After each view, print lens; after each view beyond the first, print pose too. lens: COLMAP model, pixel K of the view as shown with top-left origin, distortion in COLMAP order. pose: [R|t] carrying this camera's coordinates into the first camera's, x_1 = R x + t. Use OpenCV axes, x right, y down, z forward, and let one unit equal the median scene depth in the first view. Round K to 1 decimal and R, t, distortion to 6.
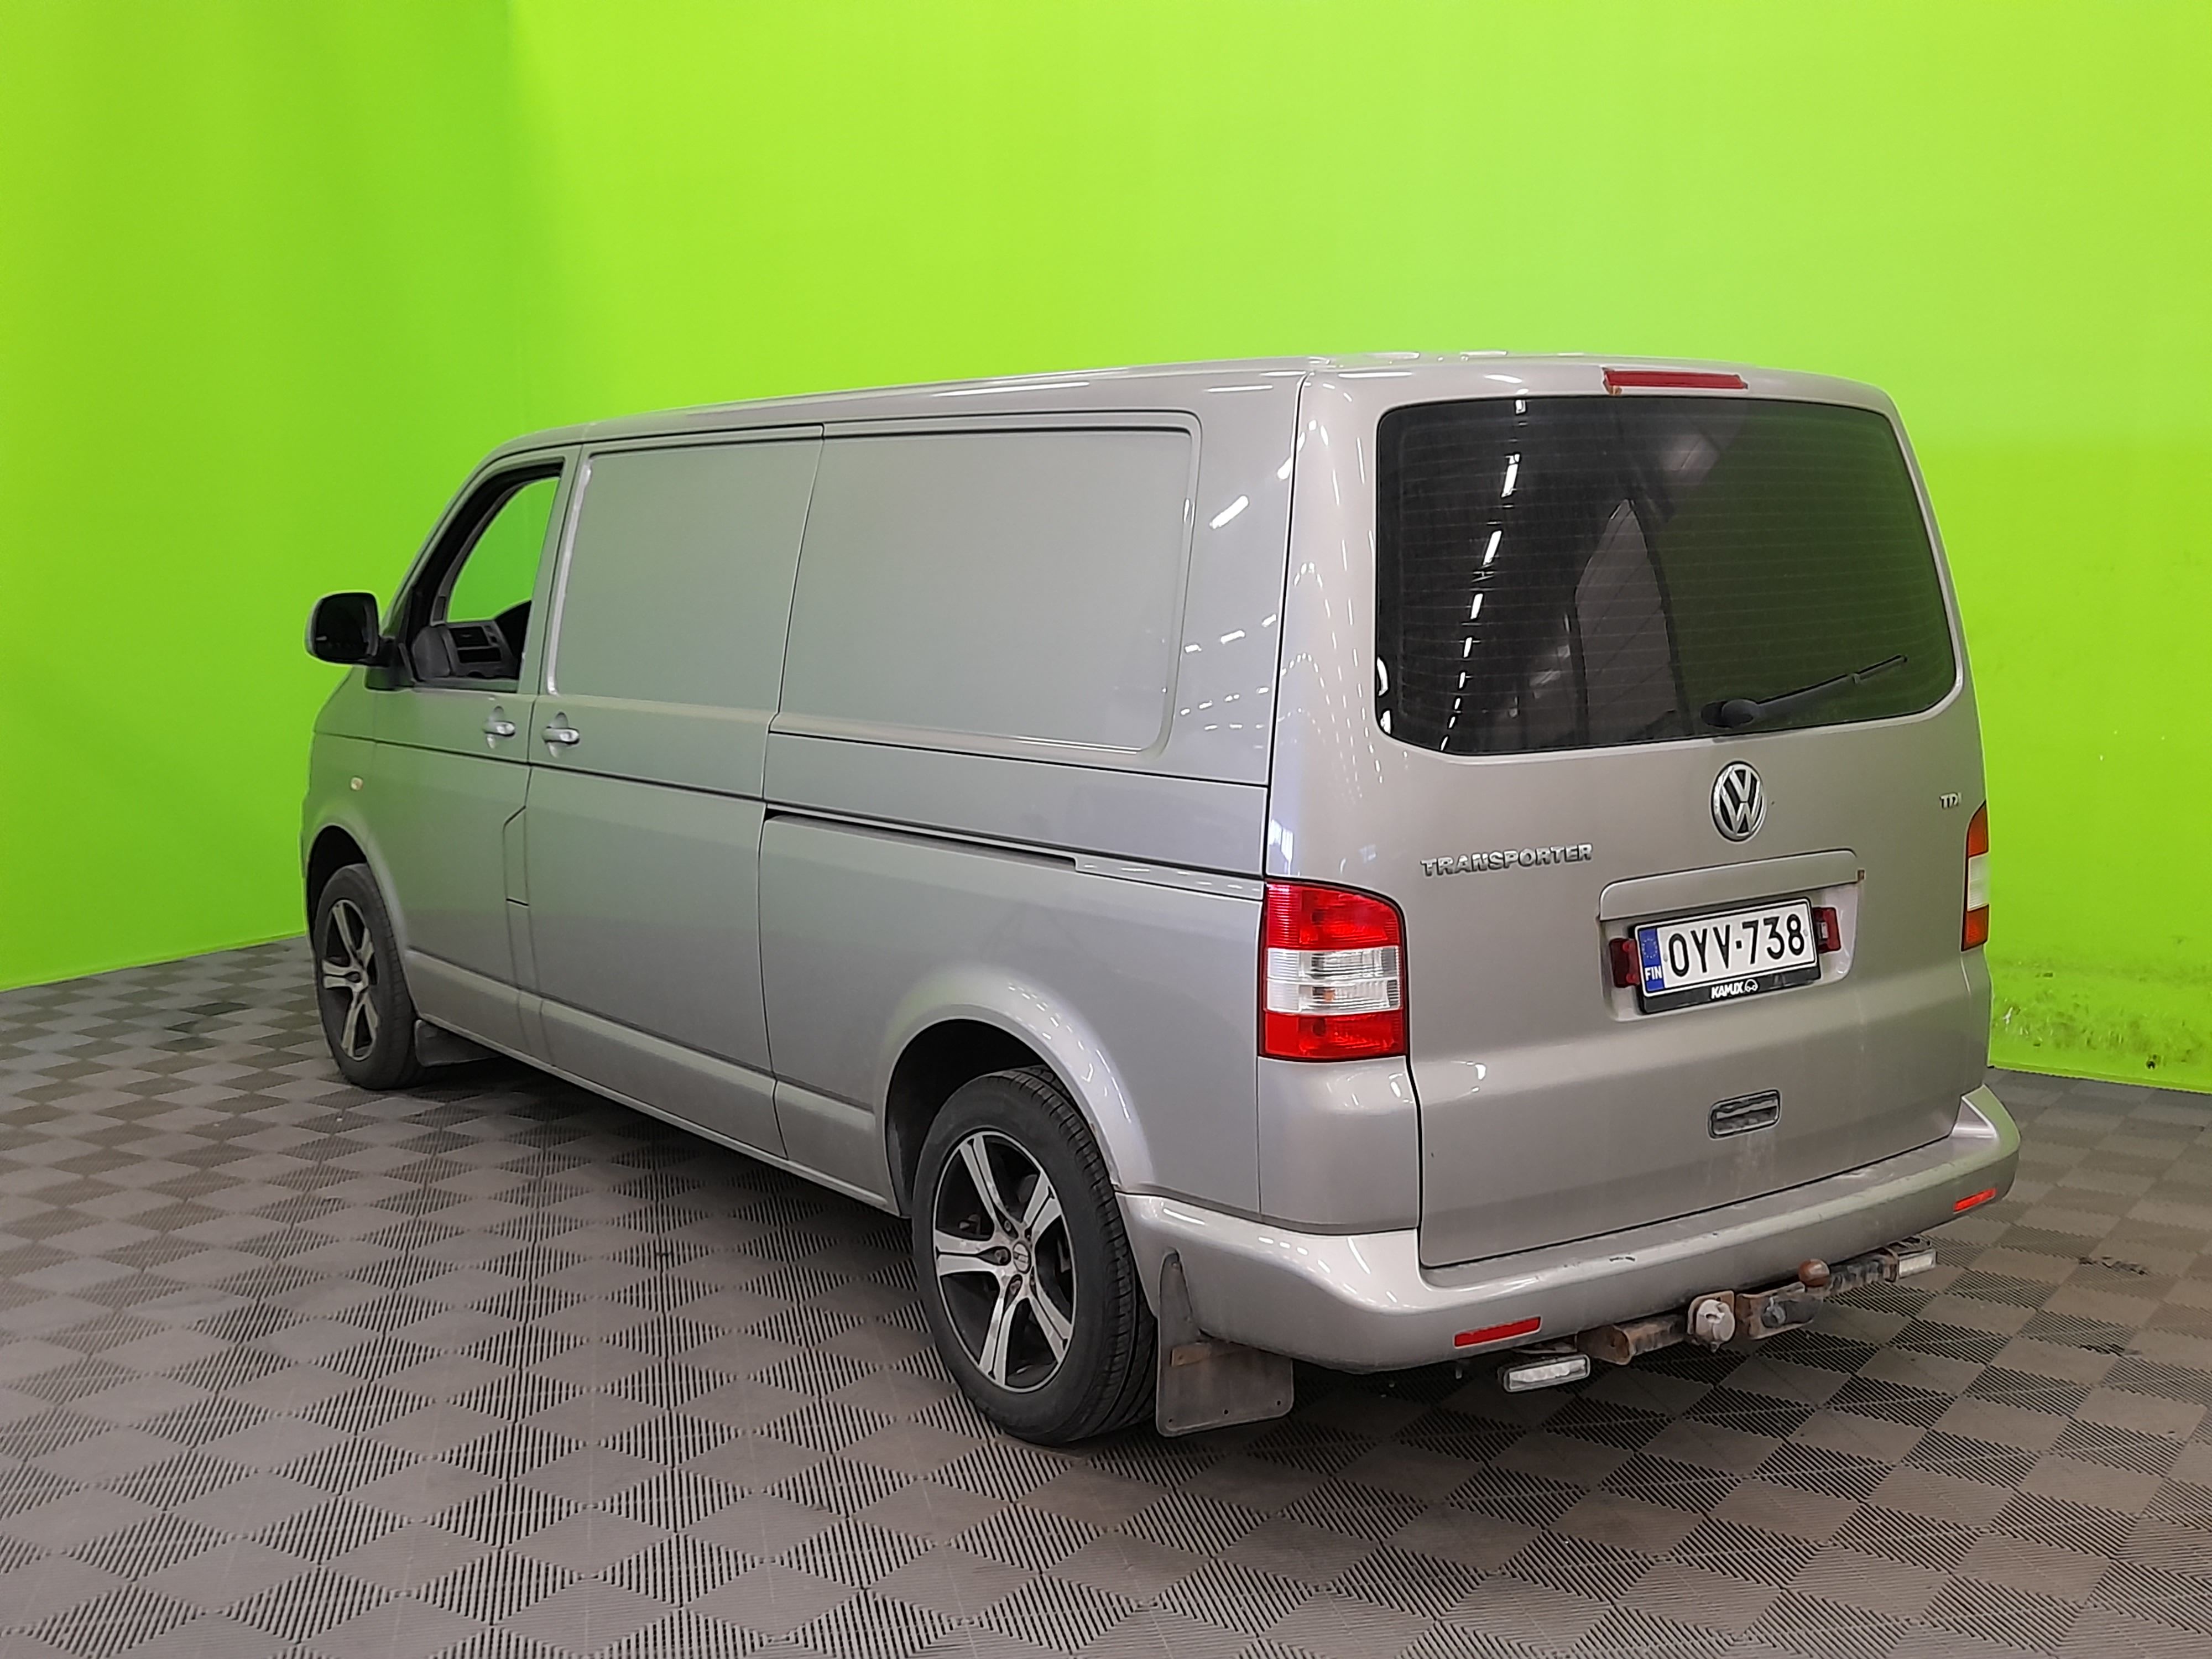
lens RADIAL K [[1556.7, 0, 1107.1], [0, 1556.7, 816.4], [0, 0, 1]] dist [0.008827, -0.002138]
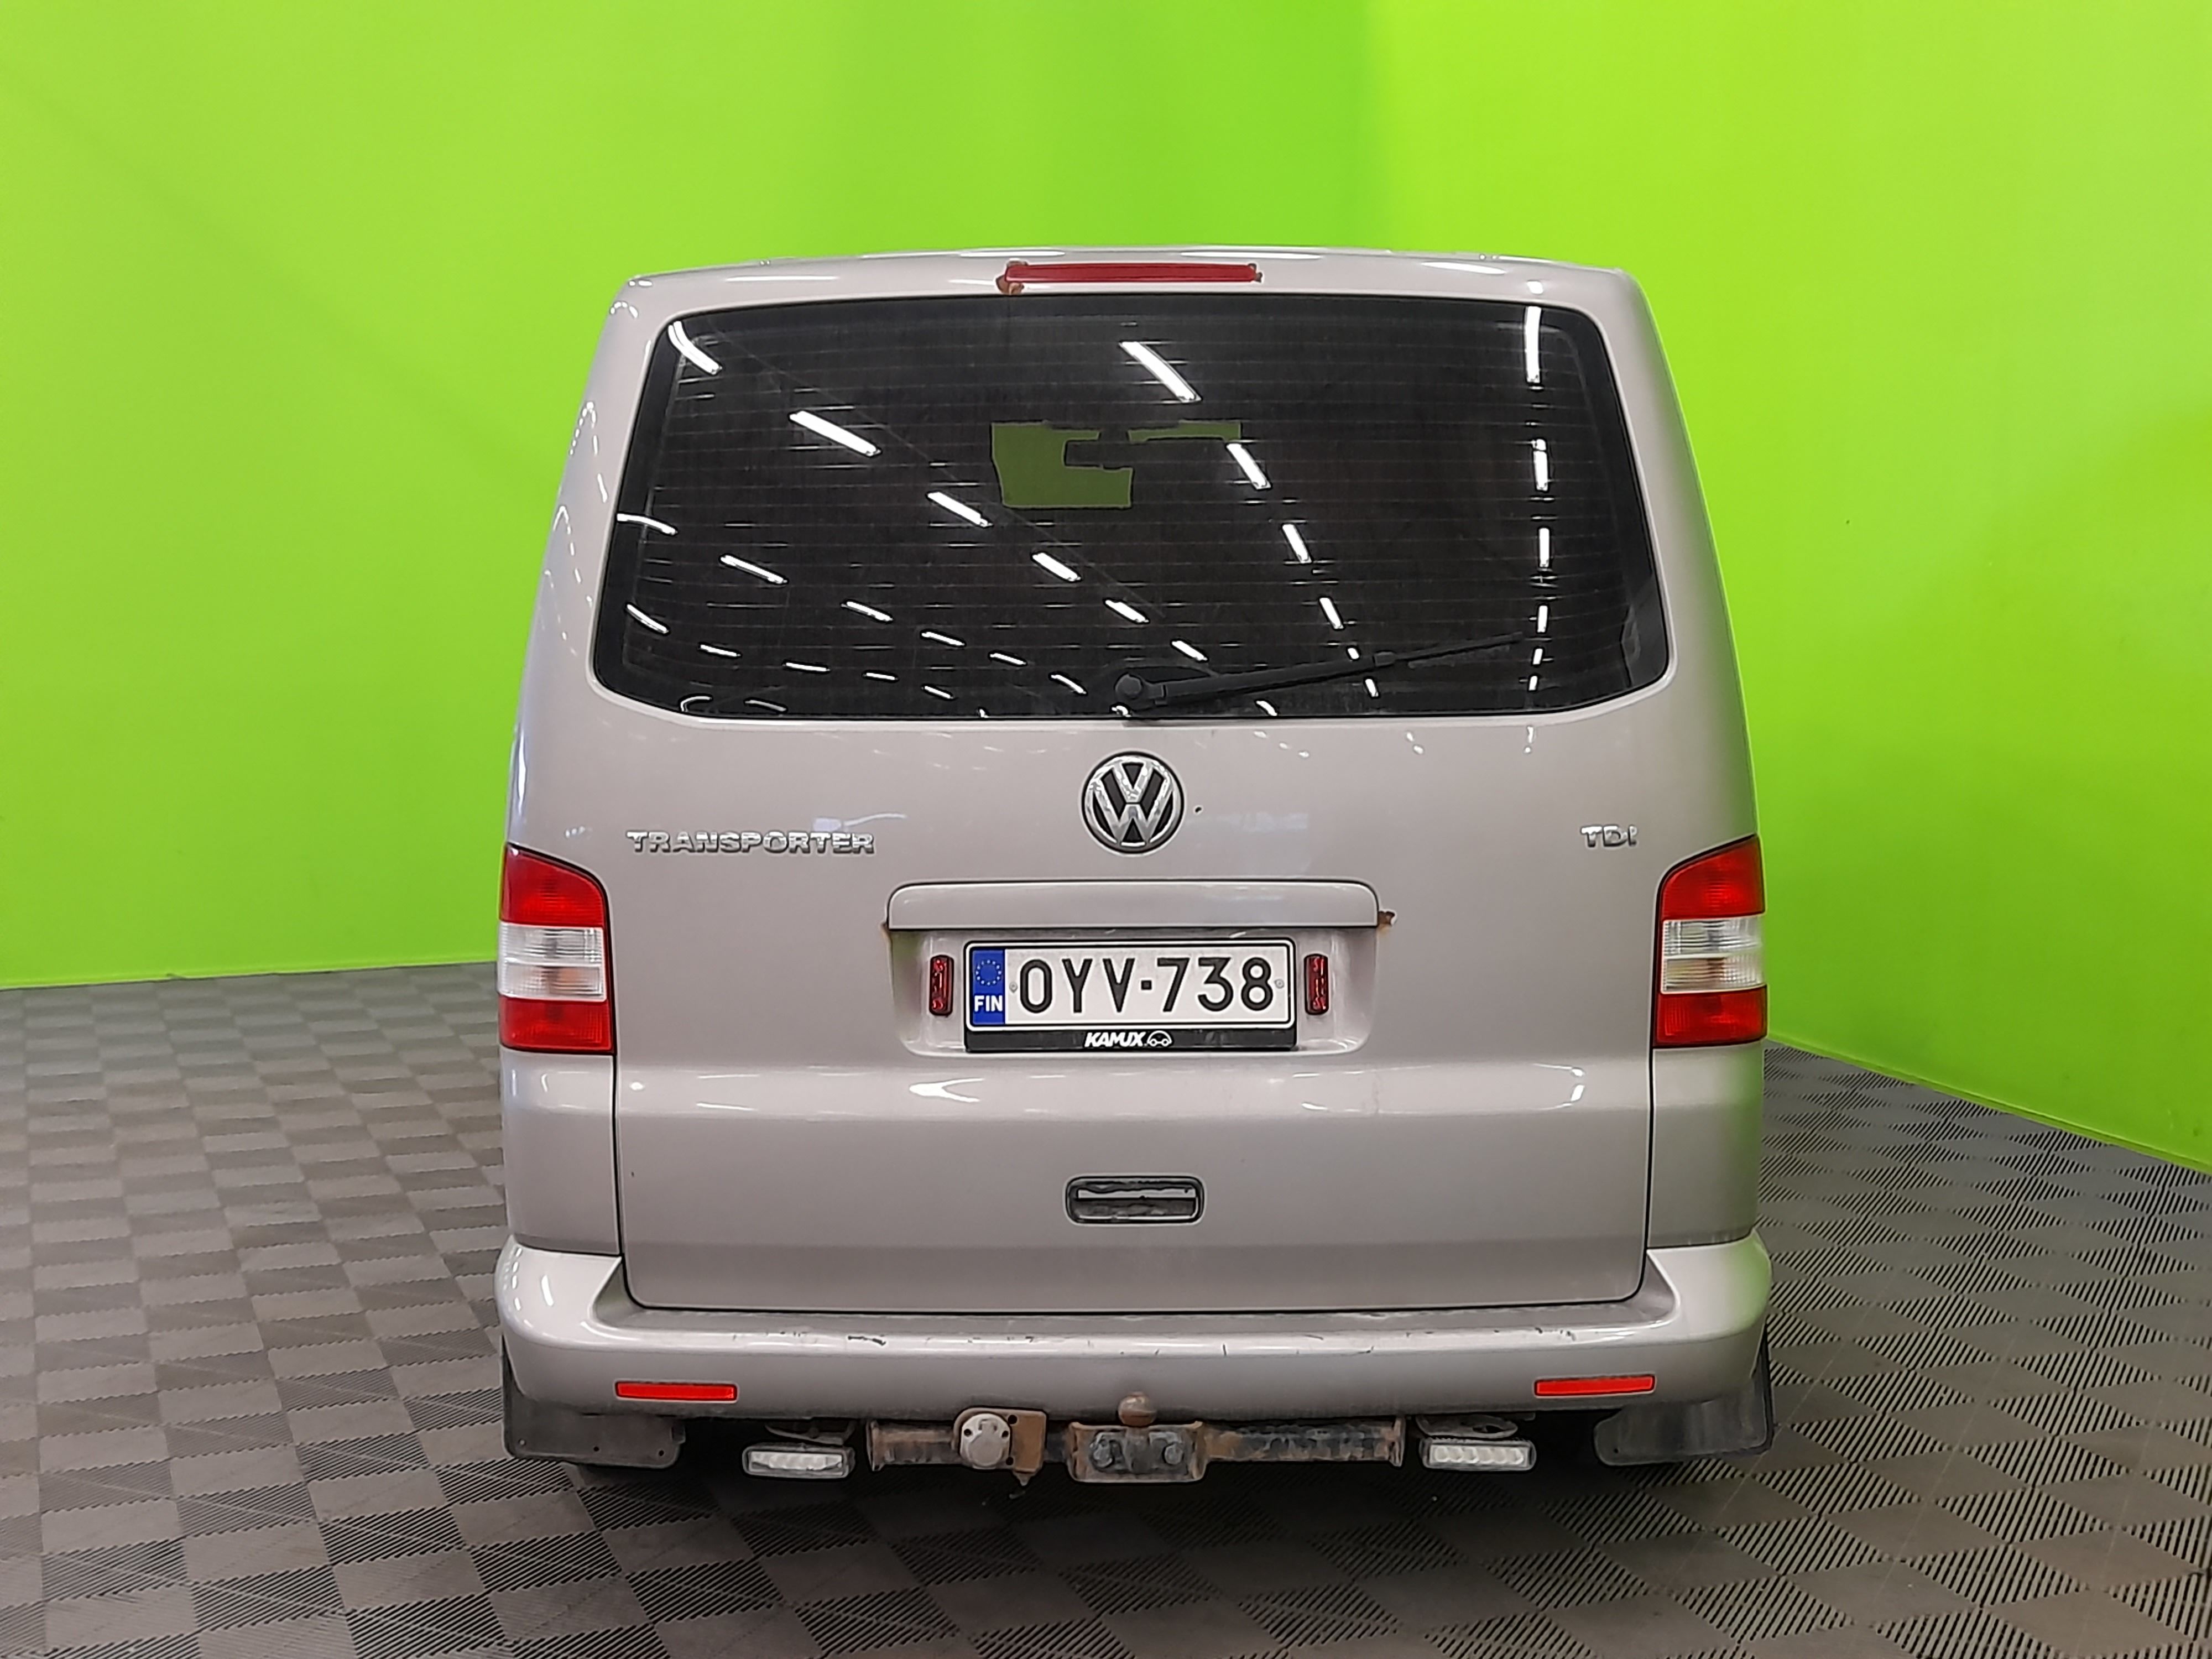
lens RADIAL K [[1838.0, 0, 1203.9], [0, 1838.0, 827.2], [0, 0, 1]] dist [0.039790, -0.000033]
pose [[0.918781, 0.074003, -0.387770, 0.804928], [-0.077654, 0.996961, 0.006270, -0.005818], [0.387056, 0.024351, 0.921735, 0.153472]]
